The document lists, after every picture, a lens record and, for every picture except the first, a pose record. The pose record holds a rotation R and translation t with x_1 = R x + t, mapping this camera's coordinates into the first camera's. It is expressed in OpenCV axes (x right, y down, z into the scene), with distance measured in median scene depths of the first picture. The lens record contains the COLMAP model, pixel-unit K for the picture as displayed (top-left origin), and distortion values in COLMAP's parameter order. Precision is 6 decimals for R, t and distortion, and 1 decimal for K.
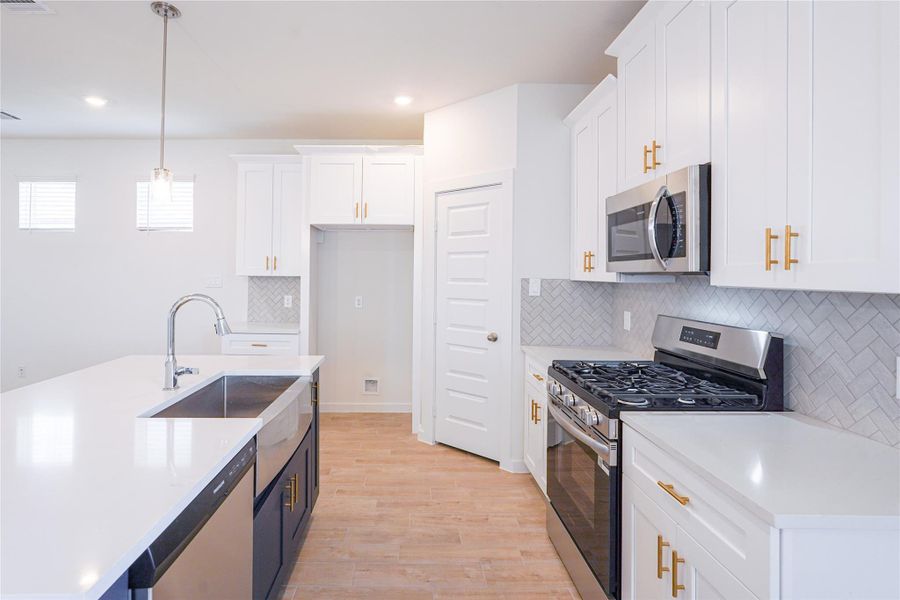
lens RADIAL K [[452.0, 0, 409.2], [0, 452.0, 271.8], [0, 0, 1]] dist [-0.002267, -0.000242]
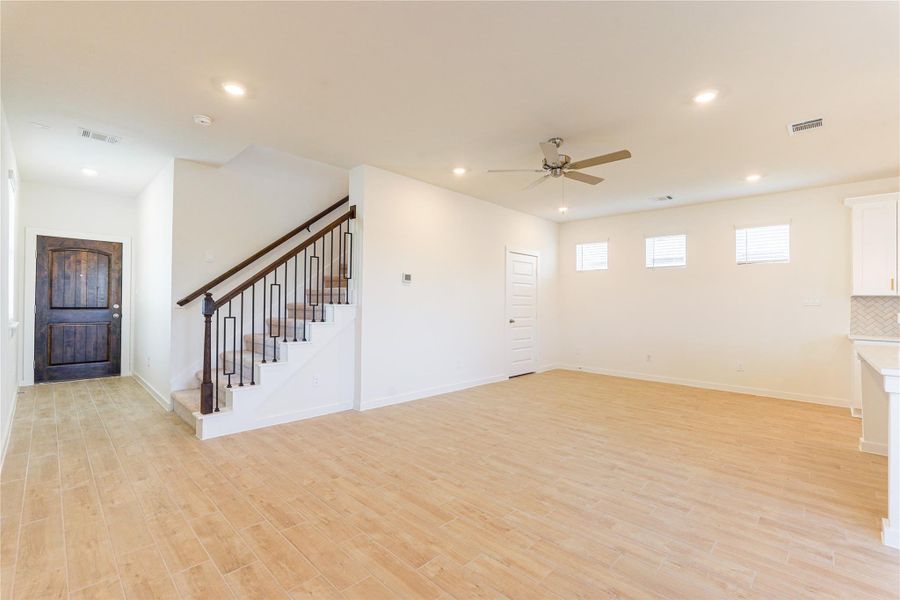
lens RADIAL K [[396.0, 0, 450.4], [0, 396.0, 305.9], [0, 0, 1]] dist [-0.017823, 0.007732]
pose [[0.726832, 0.011697, -0.686715, -0.564120], [-0.011175, 0.999924, 0.005204, 0.055844], [0.686724, 0.003891, 0.726908, -0.677841]]
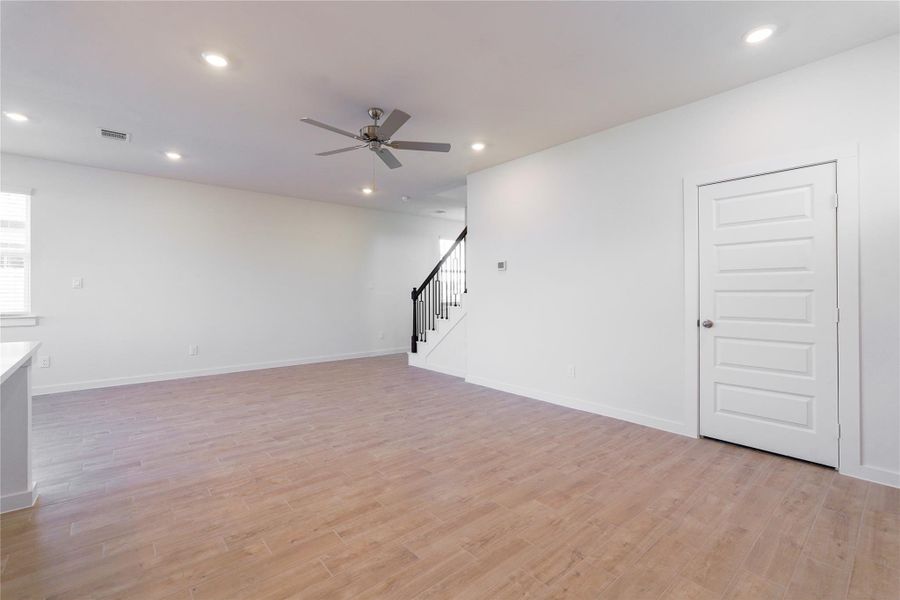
lens RADIAL K [[402.3, 0, 447.0], [0, 402.3, 287.3], [0, 0, 1]] dist [-0.004719, -0.000202]
pose [[-0.759452, -0.011524, -0.650461, -0.574123], [-0.001235, 0.999867, -0.016272, 0.064915], [0.650562, -0.011554, -0.759366, 1.221827]]
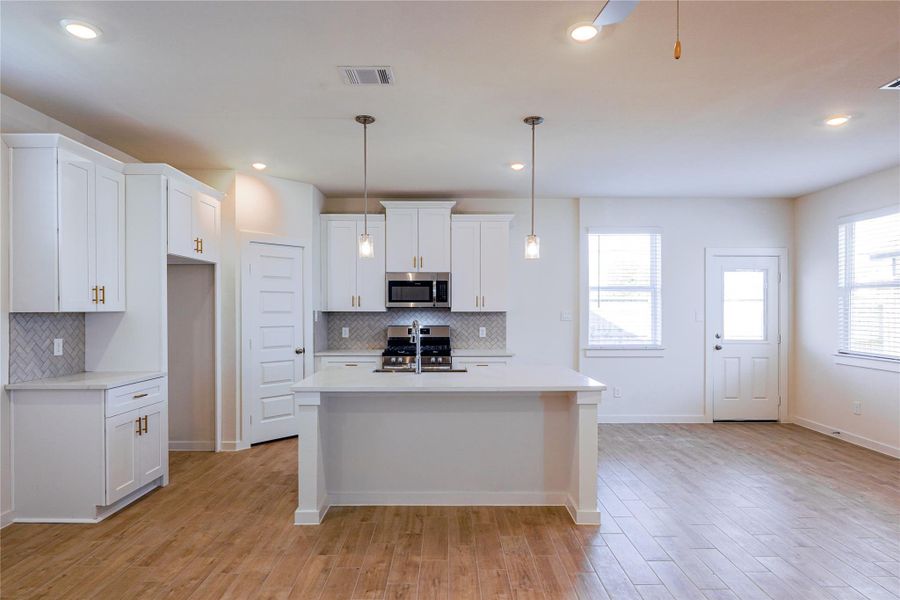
lens RADIAL K [[526.2, 0, 449.1], [0, 526.2, 310.6], [0, 0, 1]] dist [-0.003496, 0.001998]
pose [[-0.014127, -0.008548, 0.999864, -1.498455], [-0.003923, 0.999956, 0.008494, -0.002875], [-0.999893, -0.003802, -0.014160, 0.528167]]
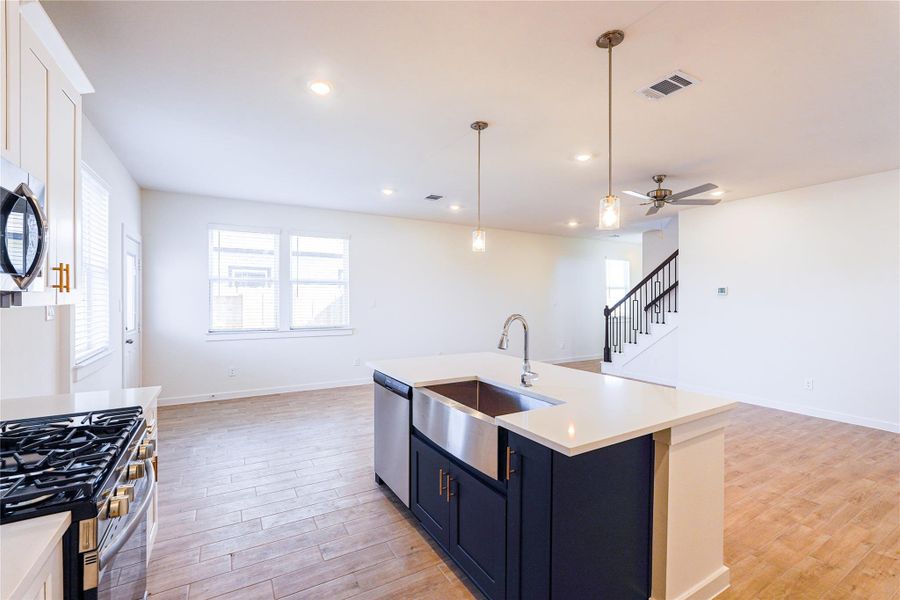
lens RADIAL K [[396.2, 0, 450.0], [0, 396.2, 300.0], [0, 0, 1]] dist [0.000712, 0.001369]
pose [[-0.860714, -0.004080, -0.509072, 0.158959], [-0.005972, 0.999980, 0.002082, 0.004936], [0.509053, 0.004832, -0.860721, 1.098360]]
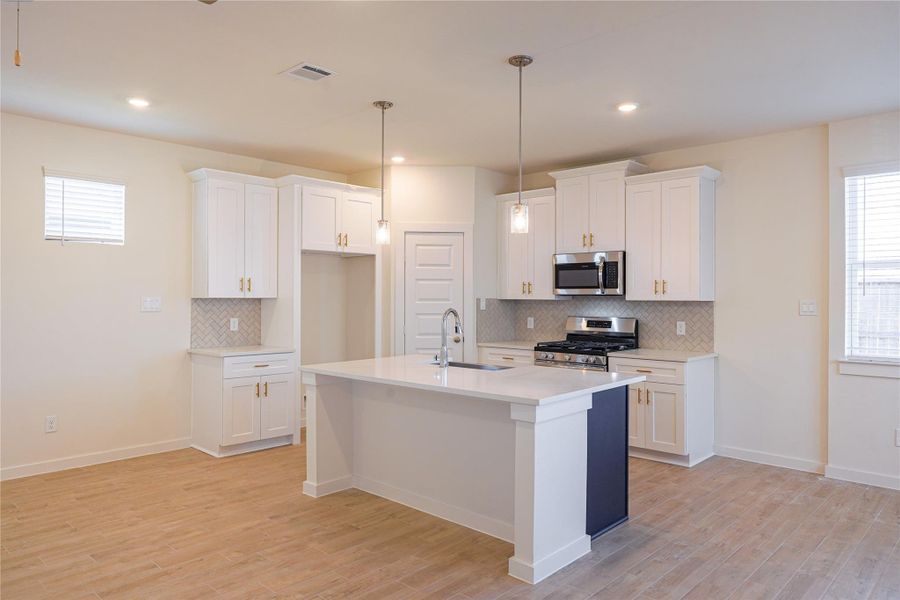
lens RADIAL K [[610.7, 0, 453.1], [0, 610.7, 291.2], [0, 0, 1]] dist [-0.000103, -0.000416]
pose [[0.679082, 0.003220, 0.734055, -1.217690], [-0.002014, 0.999995, -0.002524, -0.003477], [-0.734059, 0.000235, 0.679085, -0.294428]]
